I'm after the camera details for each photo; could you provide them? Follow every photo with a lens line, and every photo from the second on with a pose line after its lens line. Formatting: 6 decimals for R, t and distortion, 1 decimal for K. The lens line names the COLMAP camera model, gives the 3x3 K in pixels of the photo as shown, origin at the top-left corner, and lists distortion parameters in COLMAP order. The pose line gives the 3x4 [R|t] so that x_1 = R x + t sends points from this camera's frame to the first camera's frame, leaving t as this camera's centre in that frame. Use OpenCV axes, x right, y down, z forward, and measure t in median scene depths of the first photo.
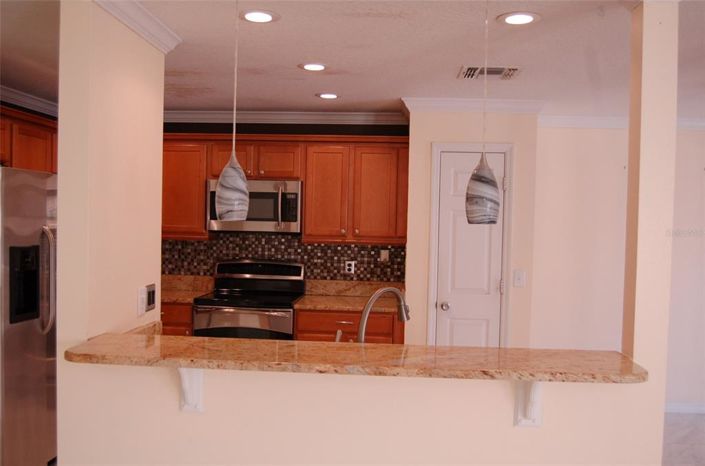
lens RADIAL K [[693.3, 0, 352.5], [0, 693.3, 233.0], [0, 0, 1]] dist [-0.079722, 0.000902]
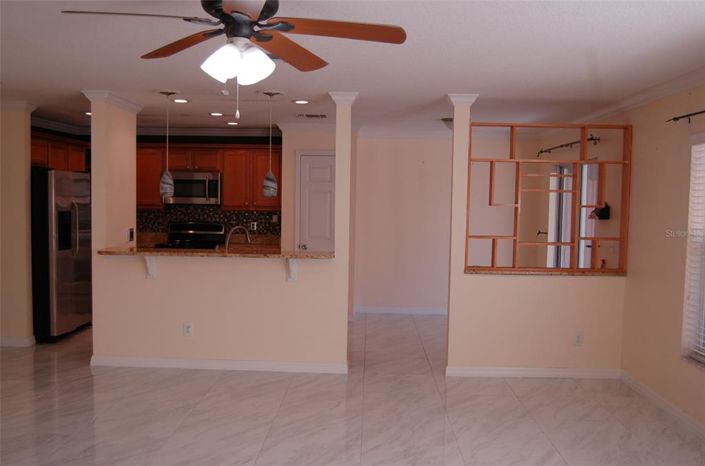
lens RADIAL K [[693.3, 0, 352.5], [0, 693.3, 233.0], [0, 0, 1]] dist [-0.079722, 0.000902]
pose [[0.999029, -0.008989, 0.043131, 0.163977], [0.007555, 0.999417, 0.033296, 0.014983], [-0.043406, -0.032938, 0.998514, -0.637106]]
